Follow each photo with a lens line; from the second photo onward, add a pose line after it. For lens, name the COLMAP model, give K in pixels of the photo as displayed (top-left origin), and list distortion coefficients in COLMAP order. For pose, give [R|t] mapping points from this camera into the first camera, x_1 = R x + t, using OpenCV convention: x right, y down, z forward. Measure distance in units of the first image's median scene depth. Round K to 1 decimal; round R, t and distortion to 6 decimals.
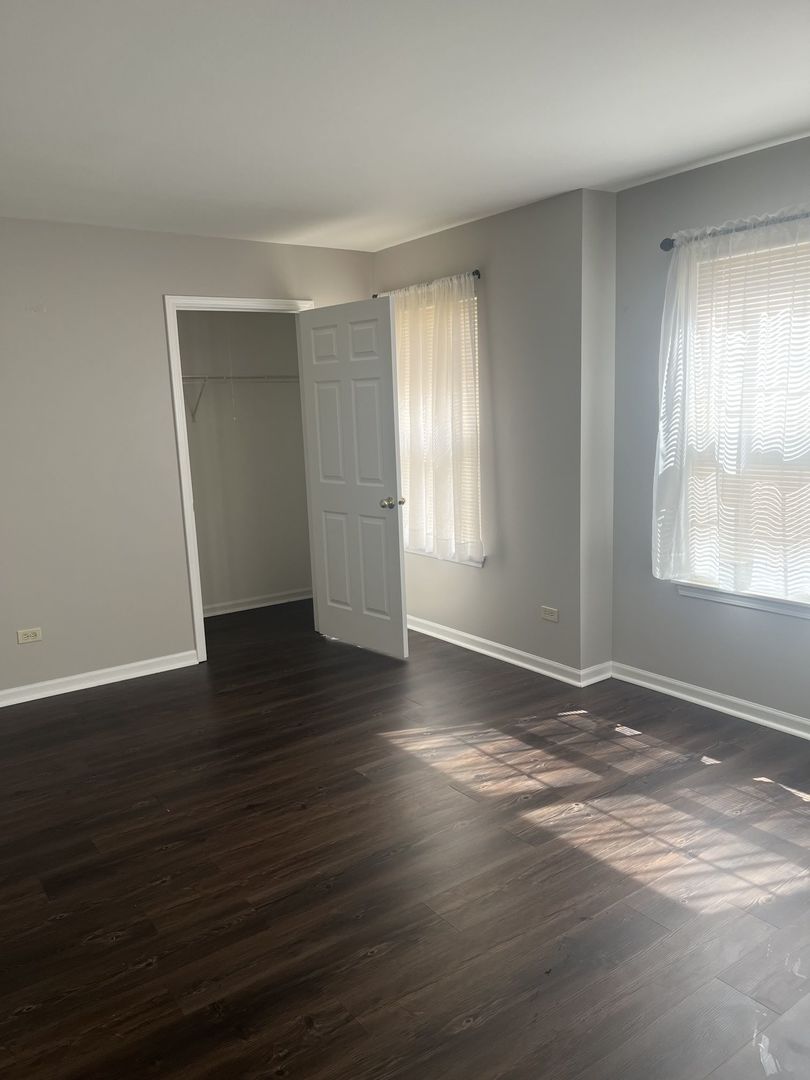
lens RADIAL K [[813.2, 0, 397.1], [0, 813.2, 542.4], [0, 0, 1]] dist [0.054859, -0.080183]
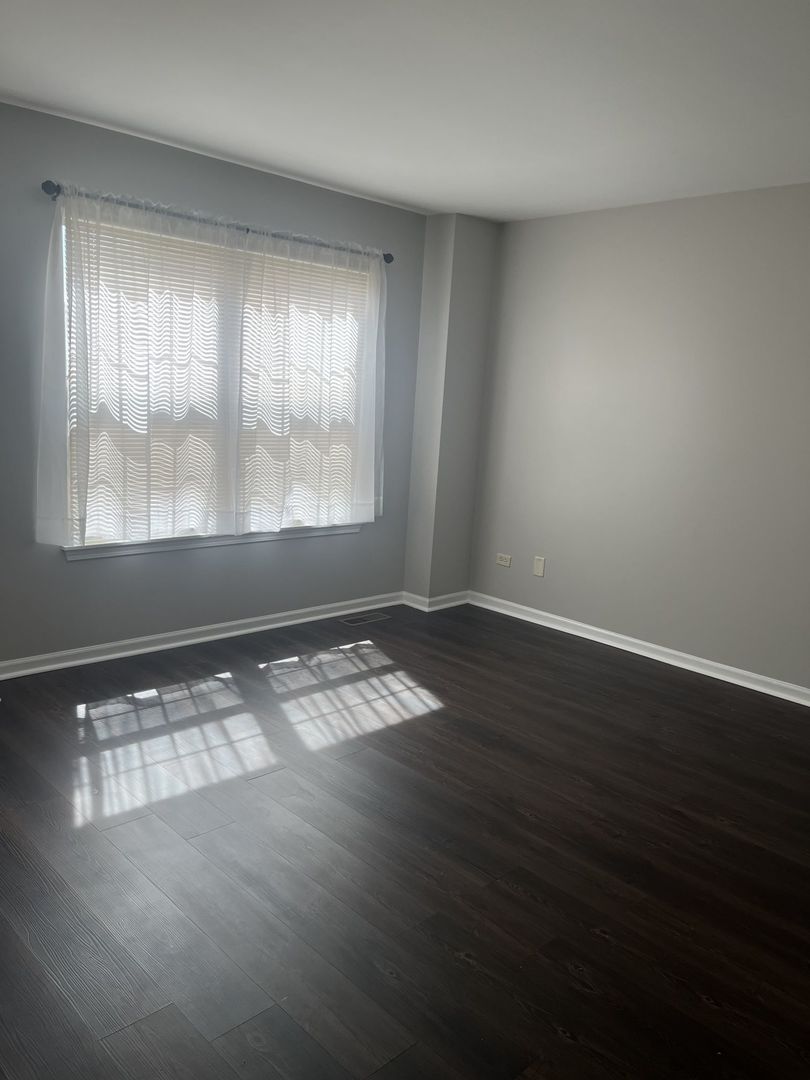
lens RADIAL K [[813.2, 0, 397.1], [0, 813.2, 542.4], [0, 0, 1]] dist [0.054859, -0.080183]
pose [[-0.149421, -0.156476, 0.976314, -0.785668], [0.106950, 0.979048, 0.173283, -0.100996], [-0.982972, 0.130309, -0.129556, 0.886865]]
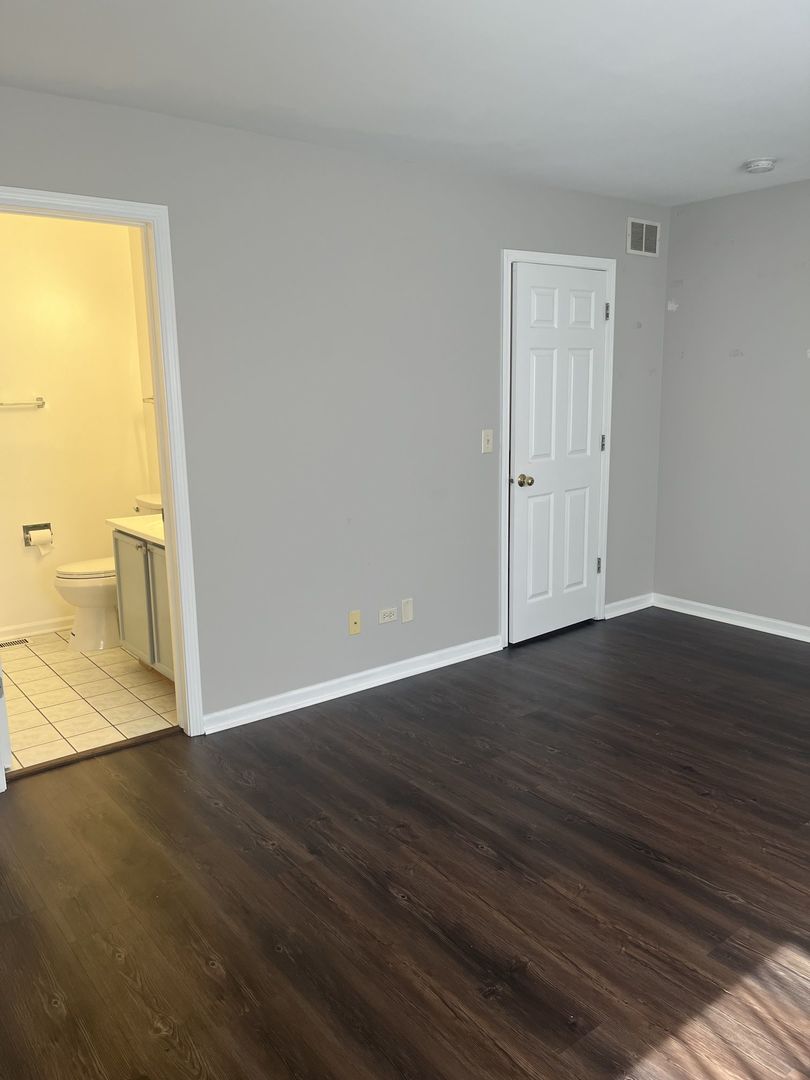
lens RADIAL K [[813.2, 0, 397.1], [0, 813.2, 542.4], [0, 0, 1]] dist [0.054859, -0.080183]
pose [[0.049610, 0.226280, -0.972798, 0.671101], [-0.152608, 0.964278, 0.216516, -0.100229], [0.987041, 0.137715, 0.082370, 0.491146]]
